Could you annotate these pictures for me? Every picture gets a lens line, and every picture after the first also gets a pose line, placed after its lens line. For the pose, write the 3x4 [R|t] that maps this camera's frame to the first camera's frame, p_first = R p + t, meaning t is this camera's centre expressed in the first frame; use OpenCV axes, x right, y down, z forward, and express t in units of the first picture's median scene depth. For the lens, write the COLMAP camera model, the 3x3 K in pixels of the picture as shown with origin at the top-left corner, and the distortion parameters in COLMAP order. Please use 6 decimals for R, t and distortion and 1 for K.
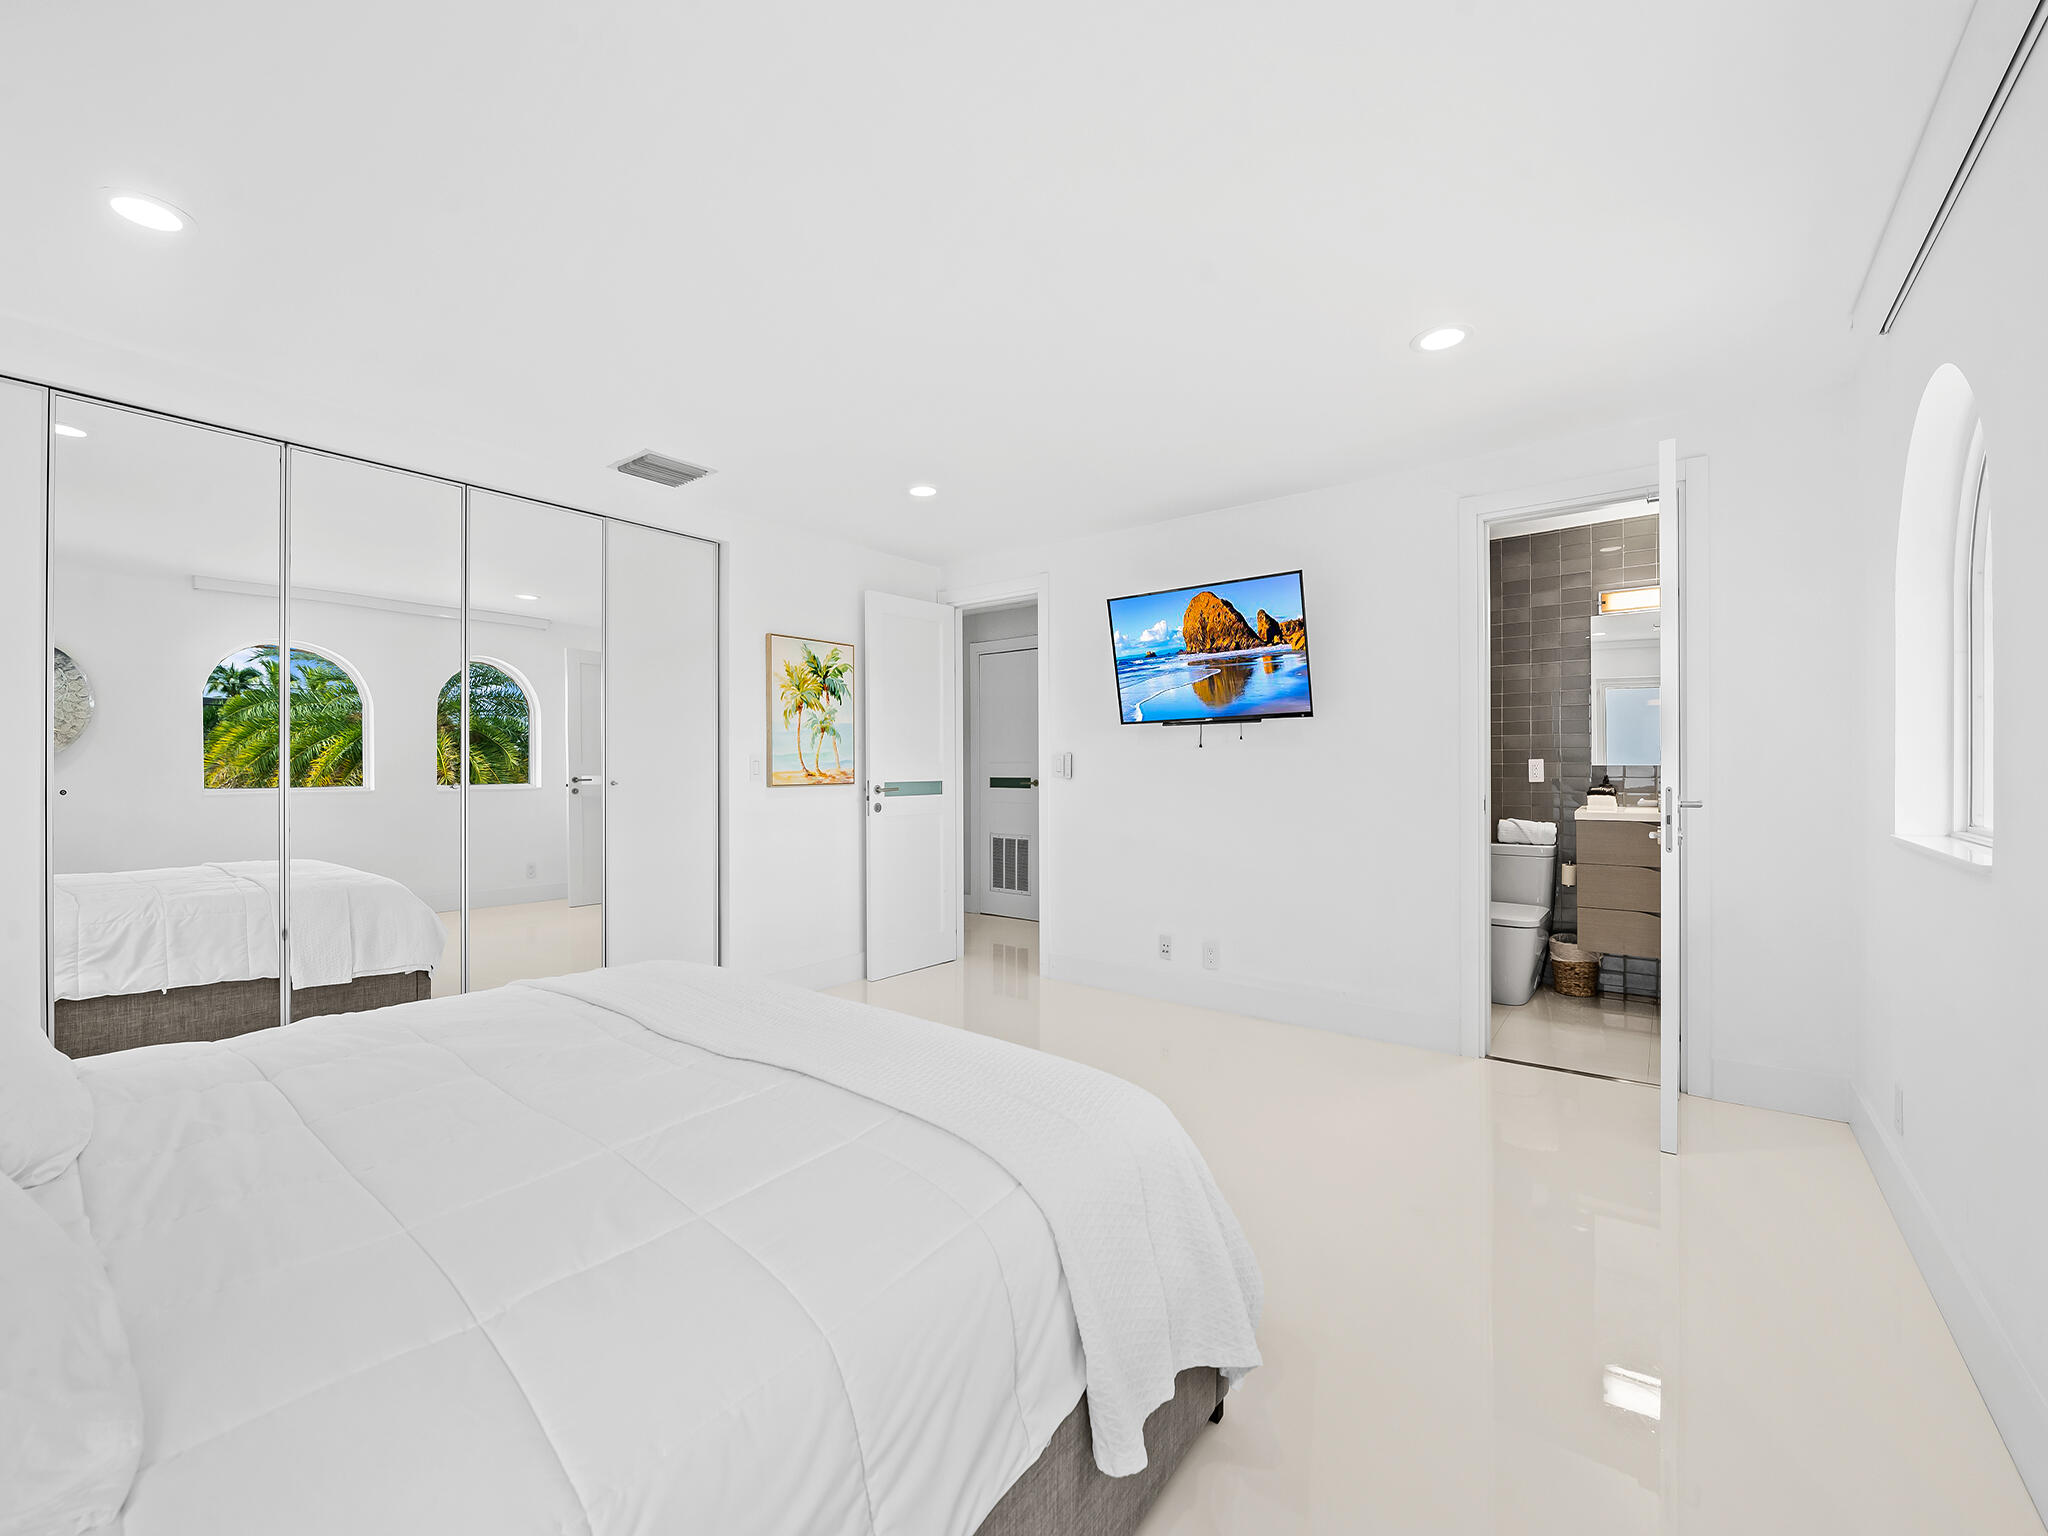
lens RADIAL K [[832.5, 0, 1024.0], [0, 832.5, 768.0], [0, 0, 1]] dist [0.000667, -0.000006]
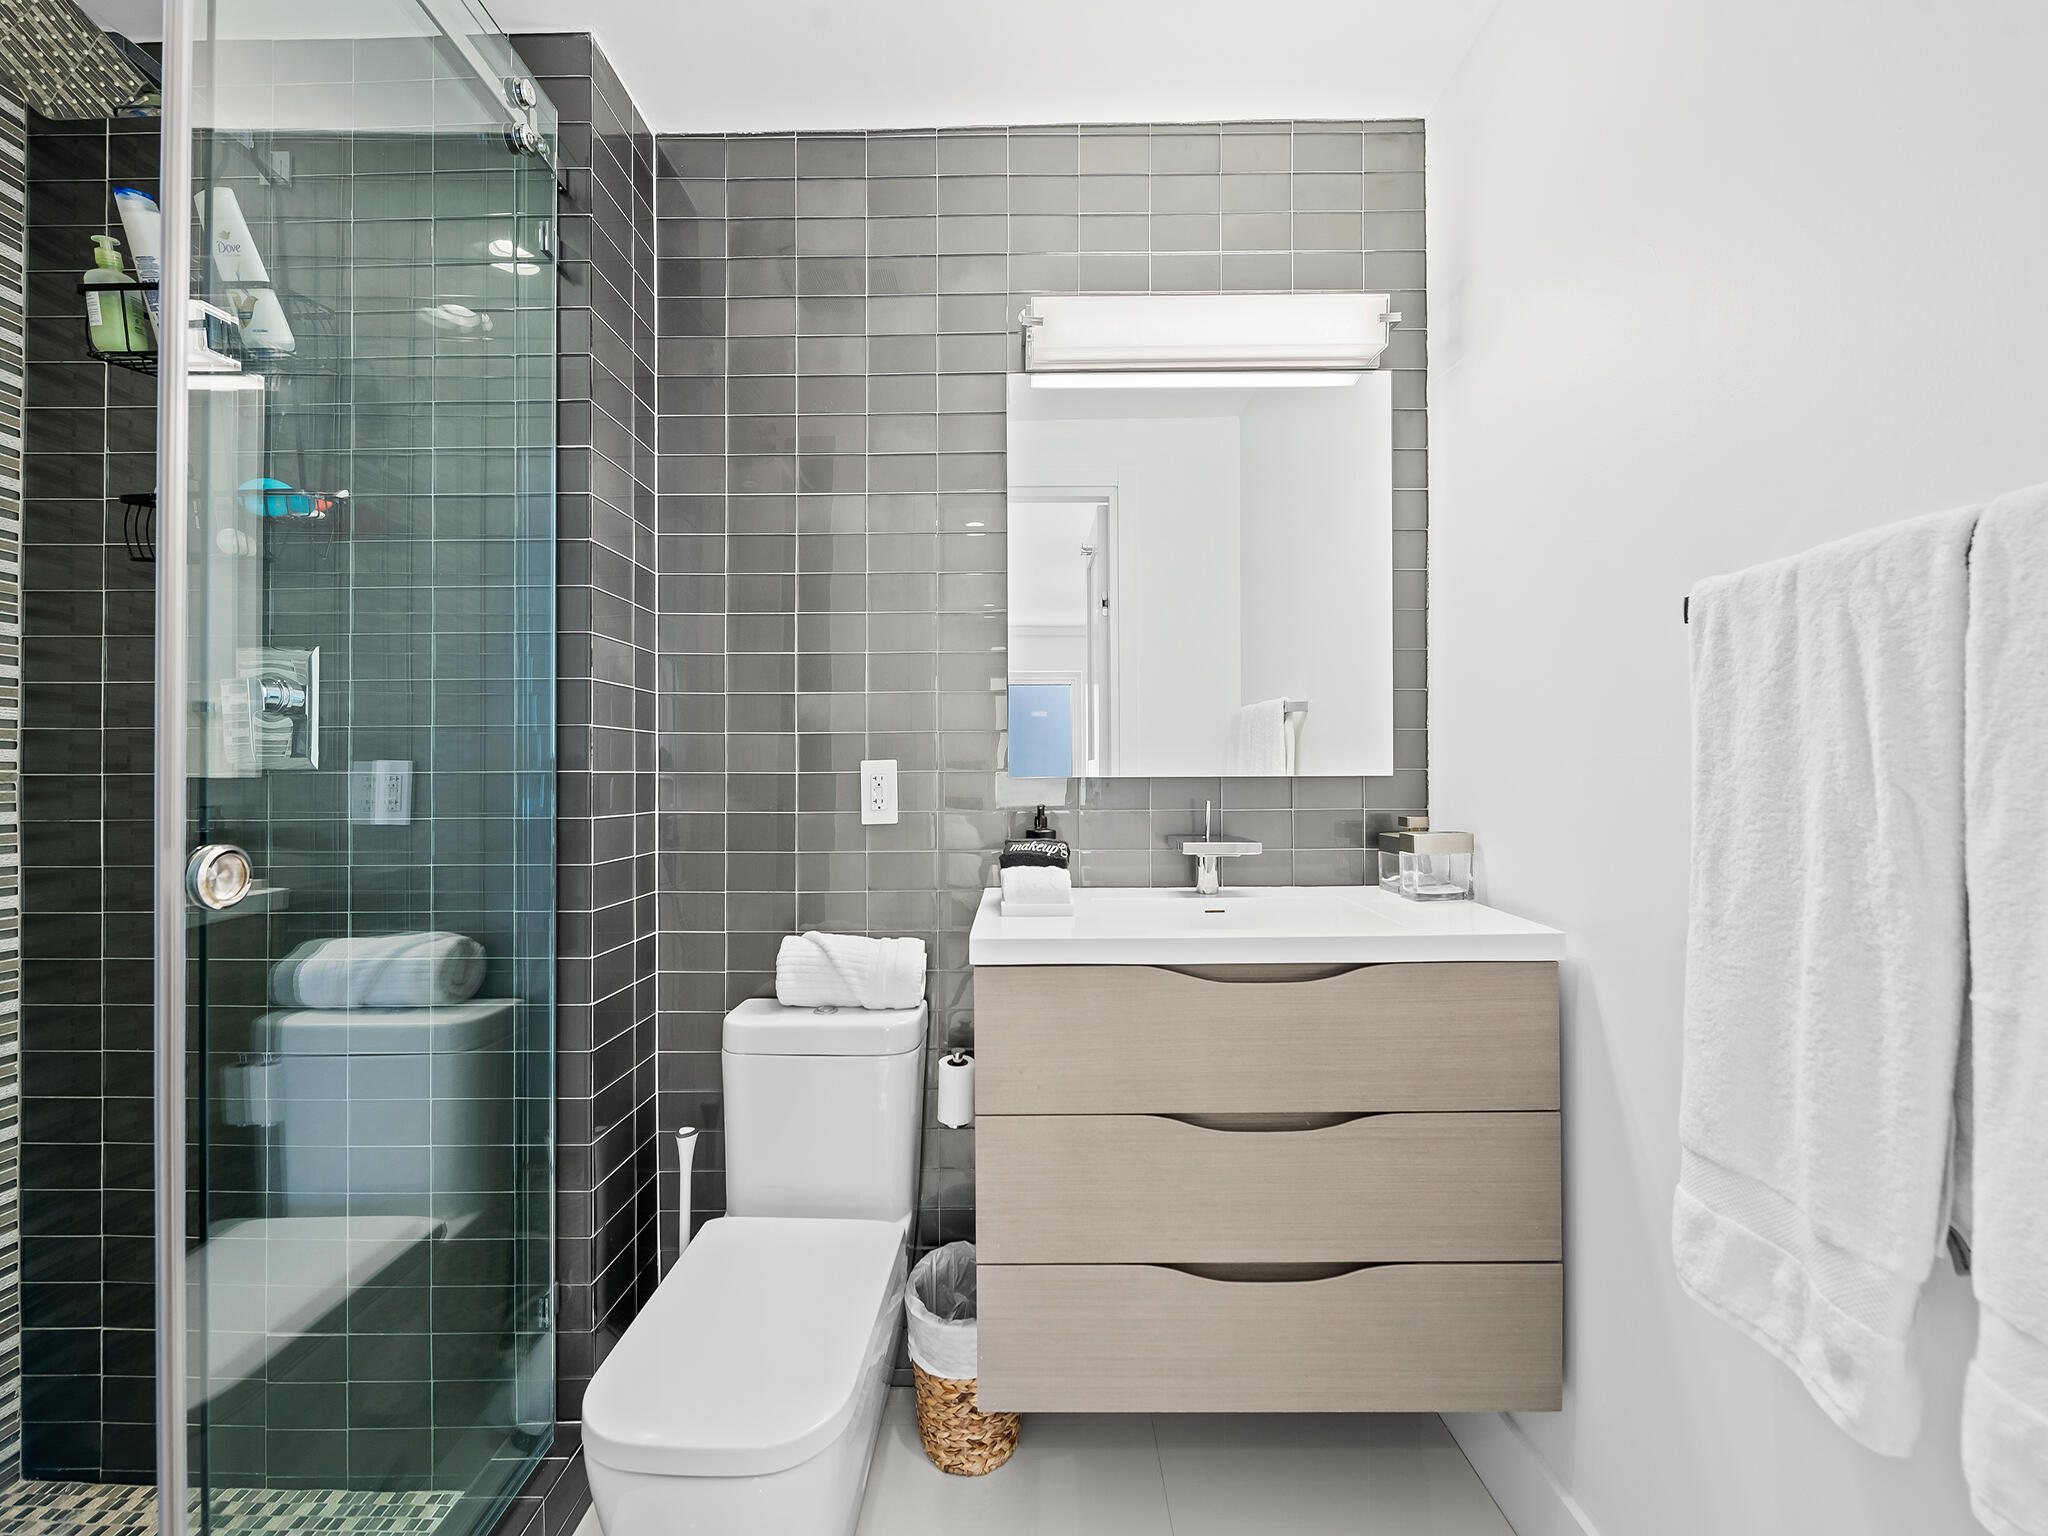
lens RADIAL K [[819.1, 0, 1025.8], [0, 819.1, 761.0], [0, 0, 1]] dist [0.000507, -0.000222]
pose [[0.793282, 0.004574, 0.608838, 0.463484], [0.000731, 0.999964, -0.008464, -0.007434], [-0.608855, 0.007159, 0.793250, 0.702077]]
